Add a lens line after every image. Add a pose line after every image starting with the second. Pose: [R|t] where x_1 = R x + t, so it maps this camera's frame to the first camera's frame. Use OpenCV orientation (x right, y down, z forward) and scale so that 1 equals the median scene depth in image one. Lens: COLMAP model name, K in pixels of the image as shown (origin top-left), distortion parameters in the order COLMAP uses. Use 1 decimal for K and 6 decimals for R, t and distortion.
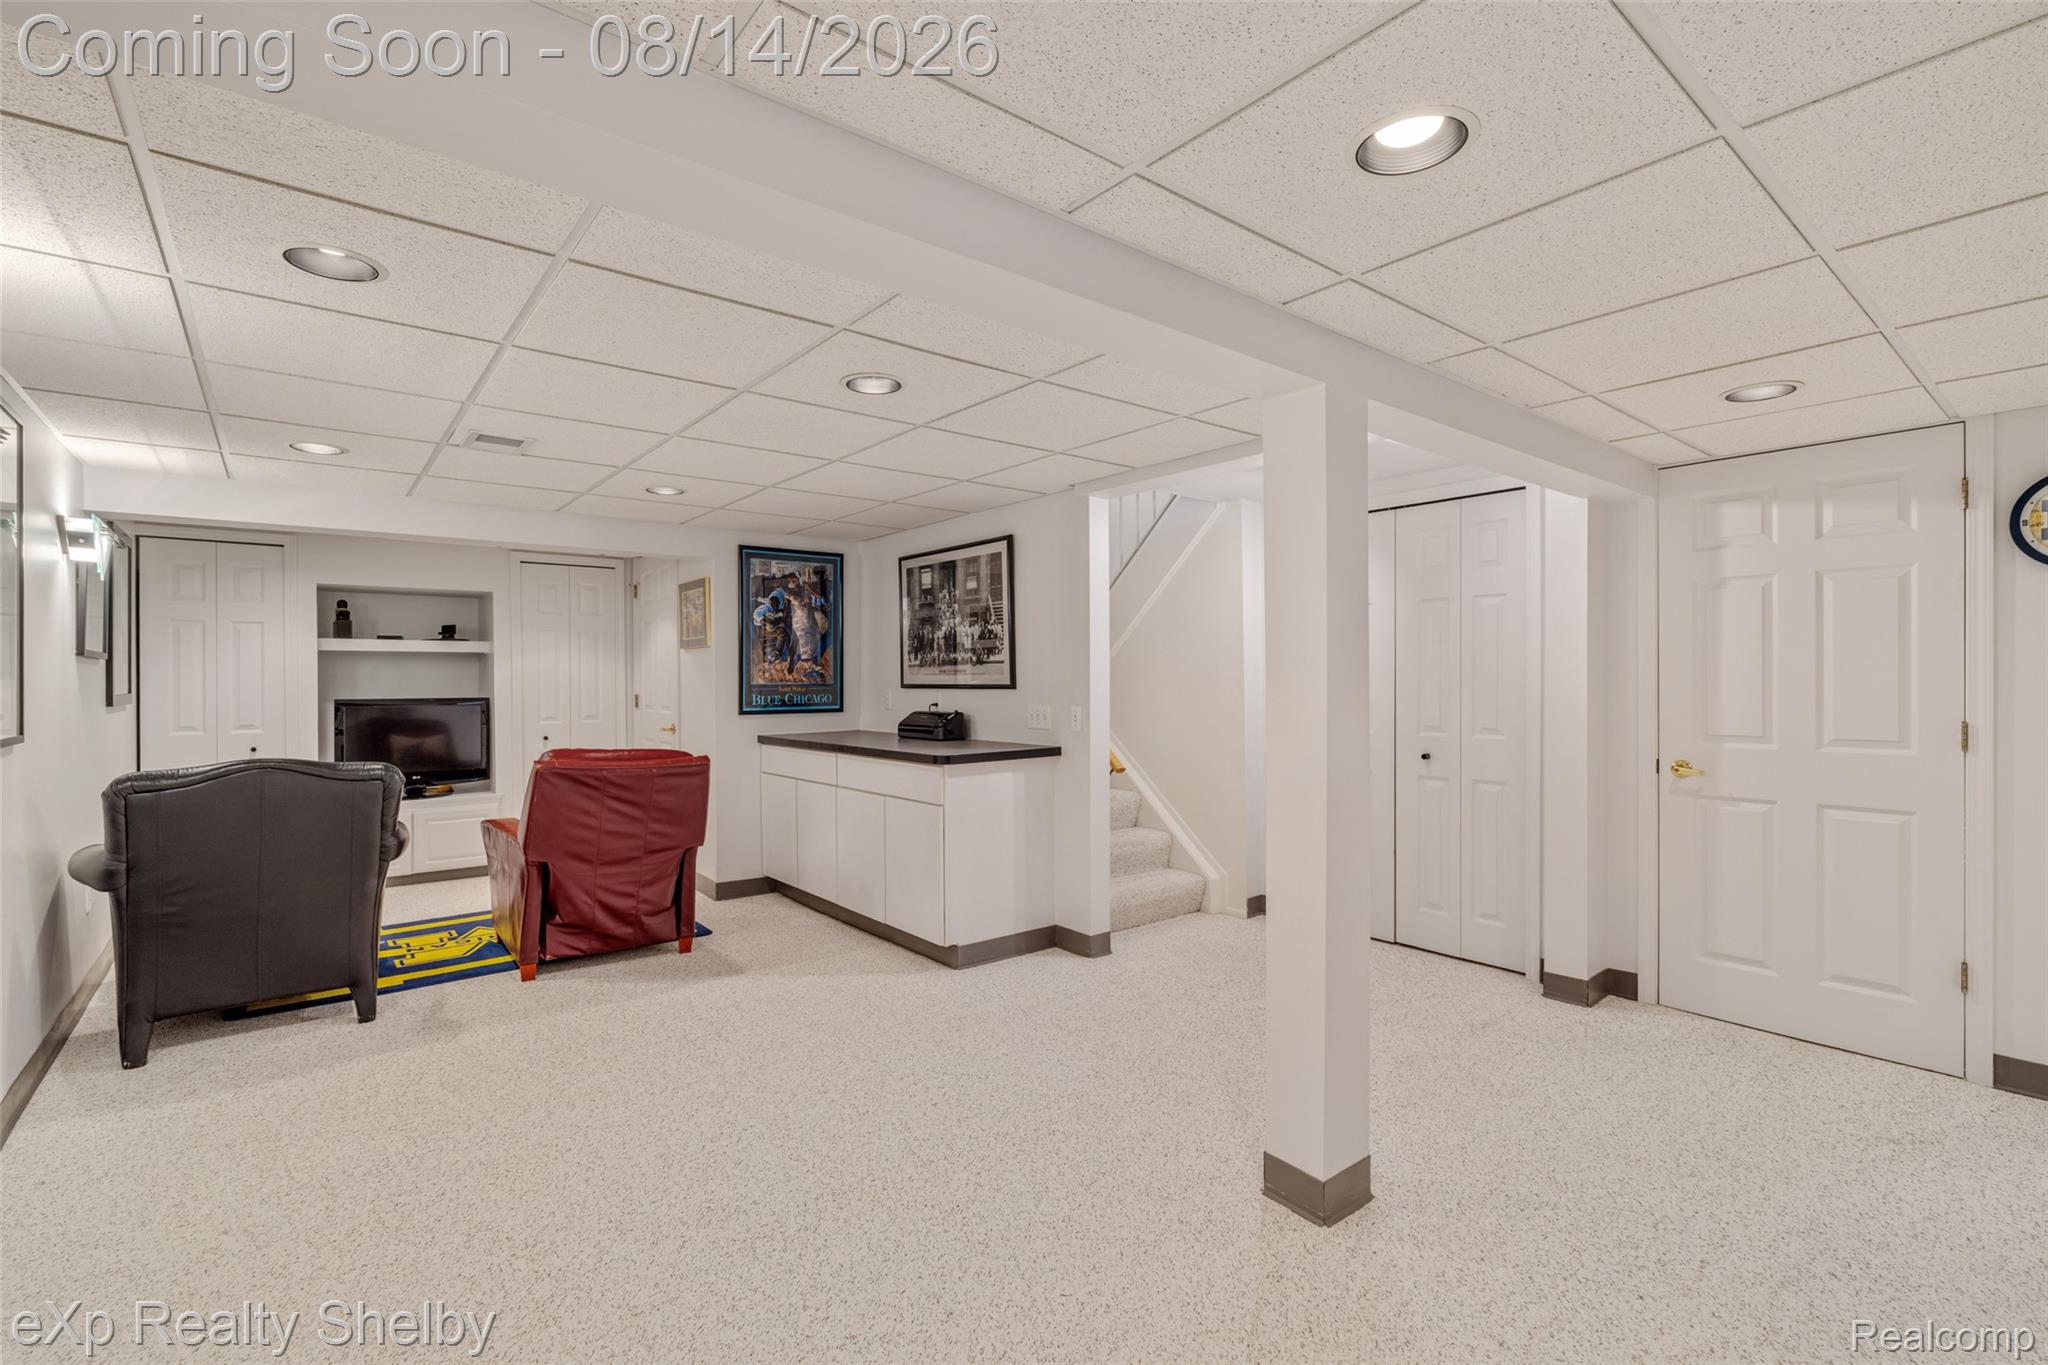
lens RADIAL K [[899.5, 0, 1020.1], [0, 899.5, 677.1], [0, 0, 1]] dist [-0.005208, -0.000288]
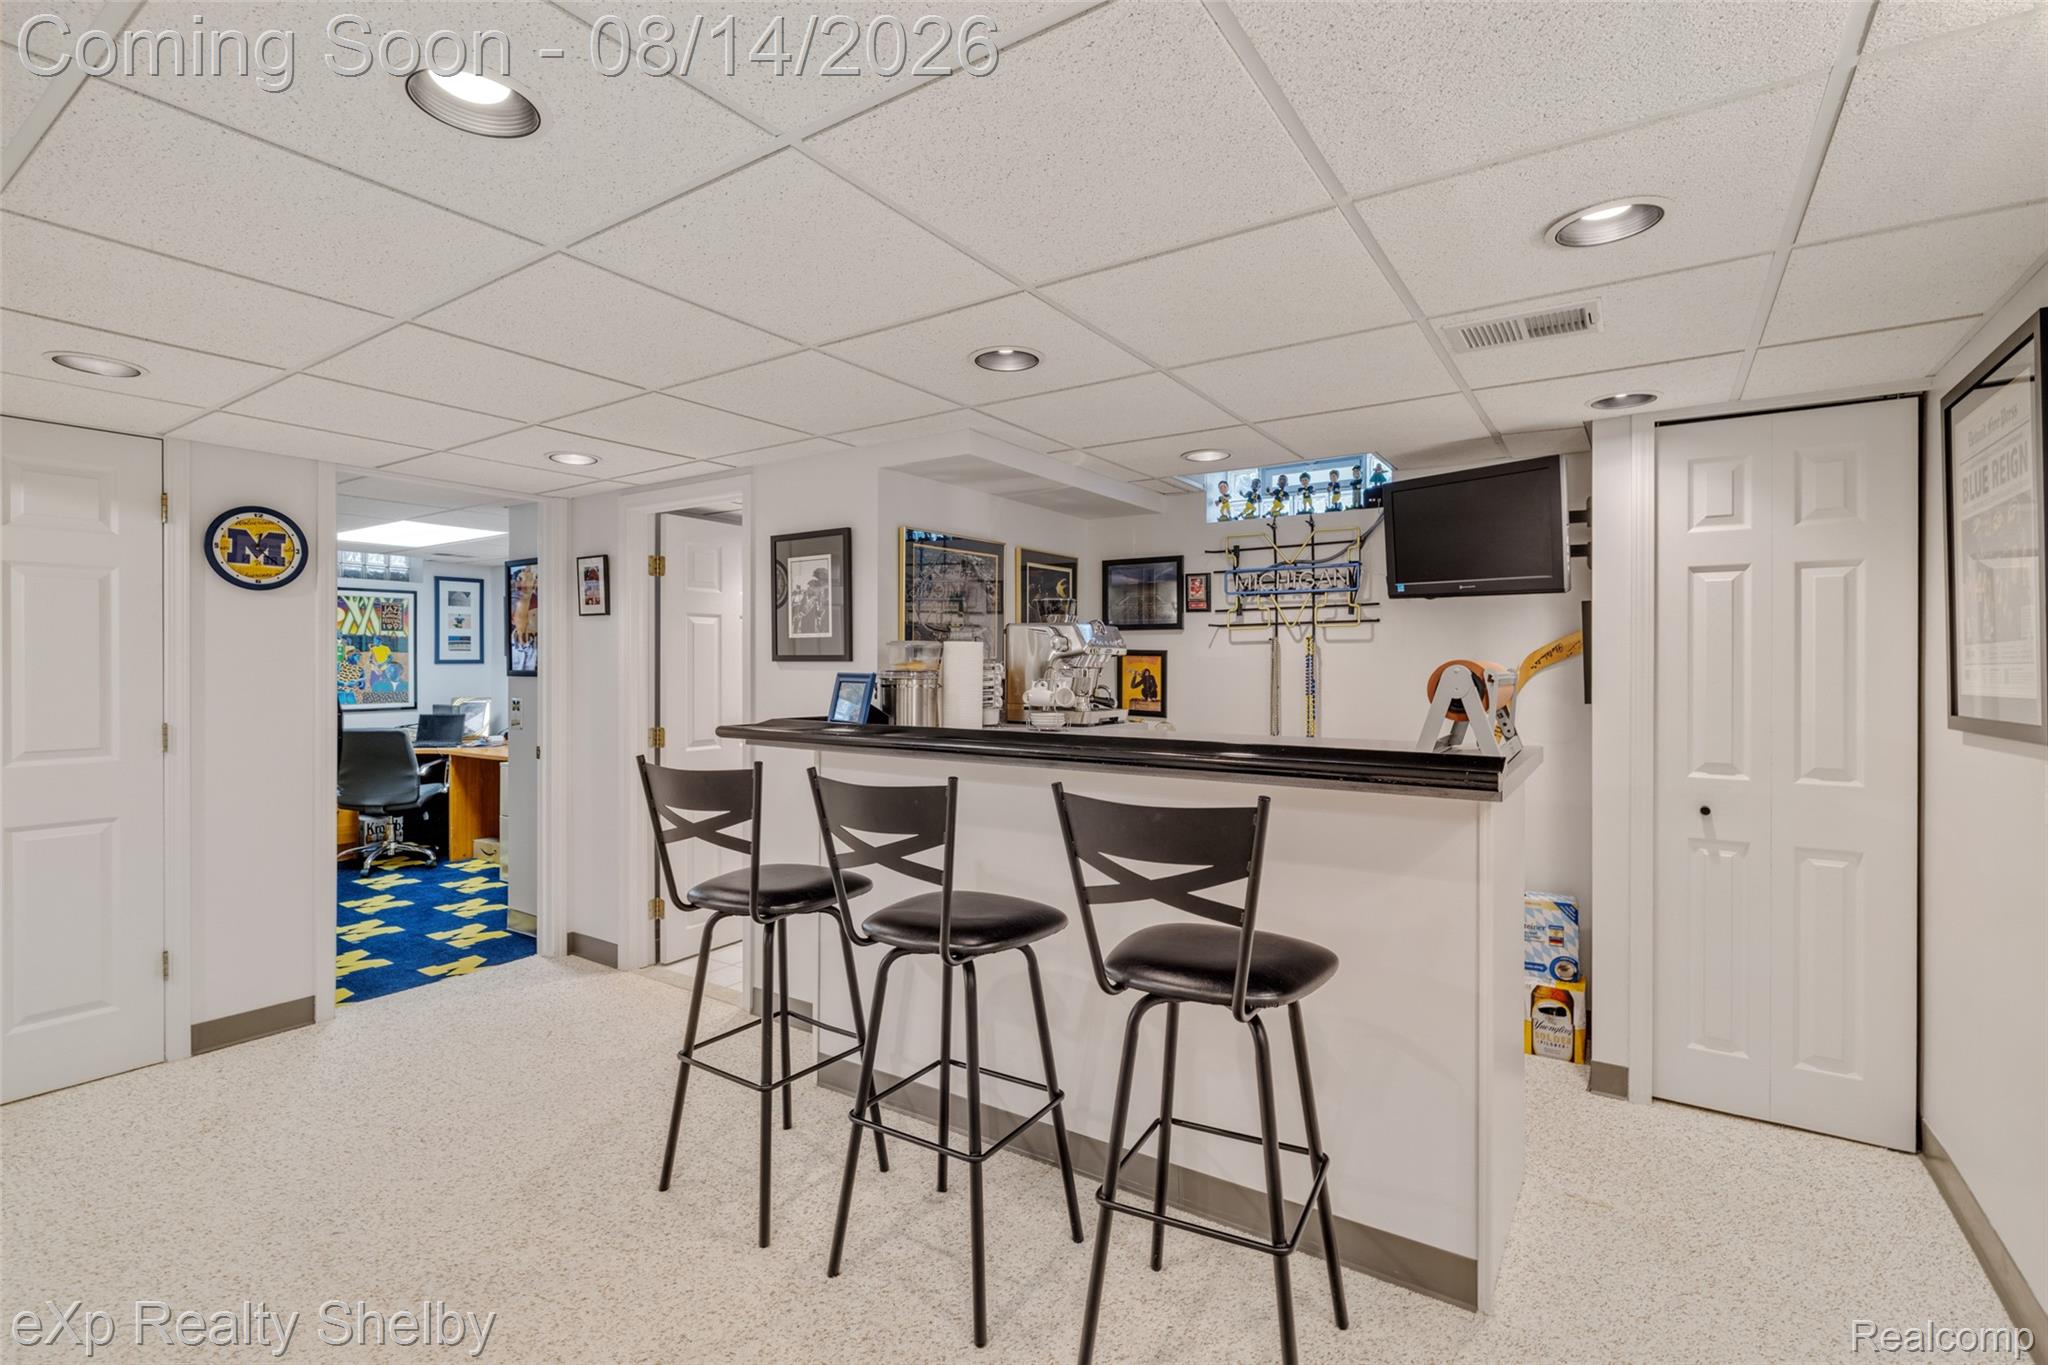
lens RADIAL K [[917.7, 0, 1013.1], [0, 917.7, 672.0], [0, 0, 1]] dist [-0.000691, -0.000041]
pose [[-0.281430, -0.001213, 0.959581, -0.263976], [-0.001852, 0.999998, 0.000721, -0.013804], [-0.959580, -0.001574, -0.281432, 0.343161]]
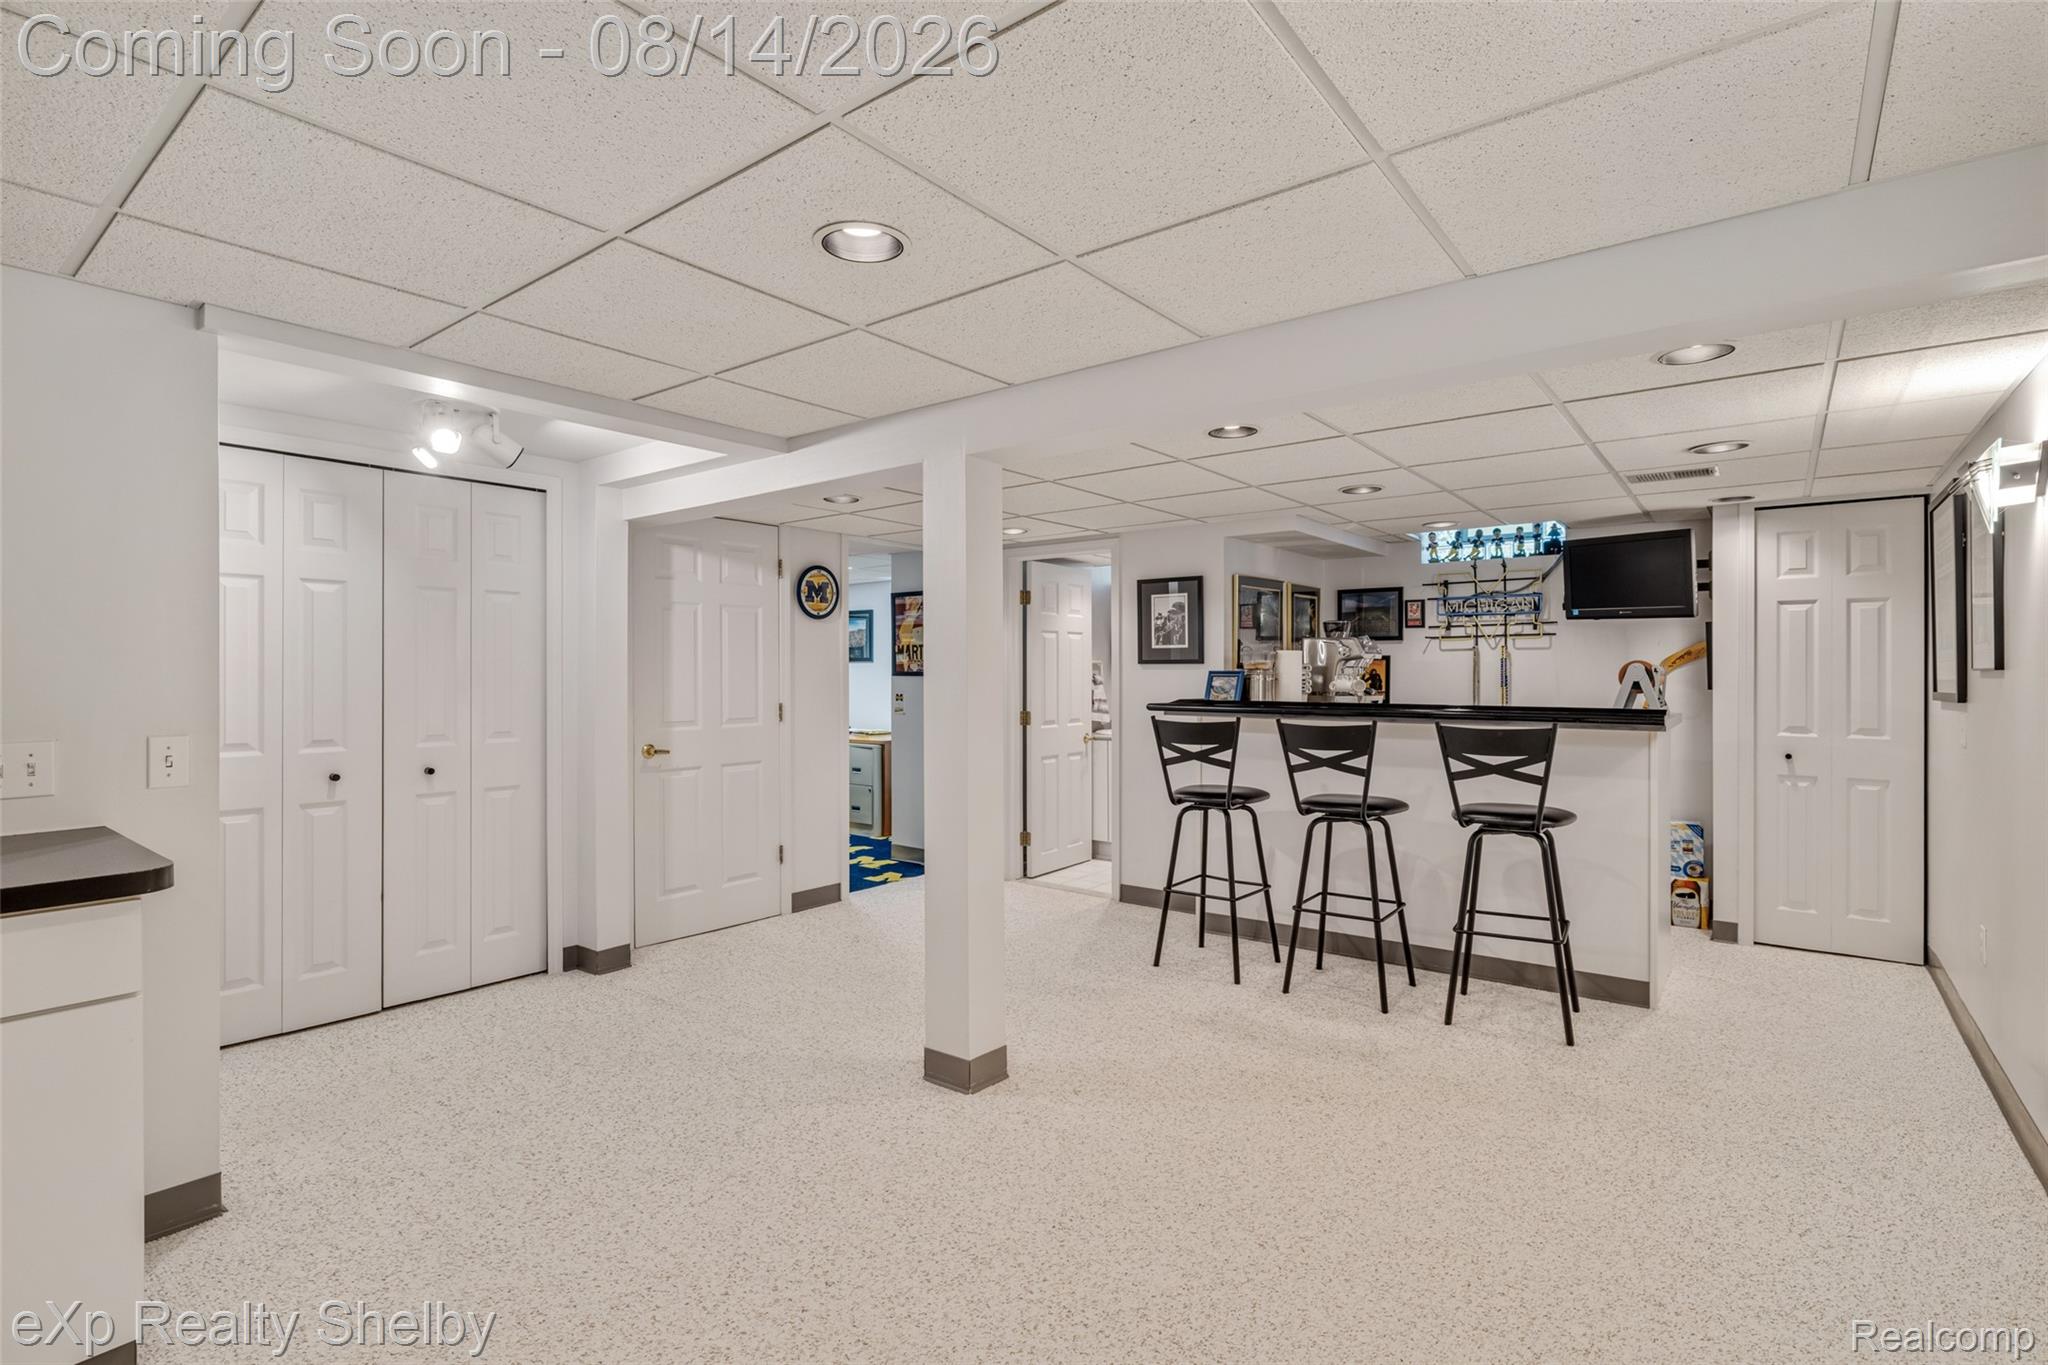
lens RADIAL K [[952.3, 0, 1017.2], [0, 952.3, 678.6], [0, 0, 1]] dist [-0.001028, 0.000174]
pose [[-0.215930, -0.000921, 0.976408, -0.797922], [0.000239, 0.999999, 0.000996, 0.000696], [-0.976409, 0.000448, -0.215930, 0.950592]]
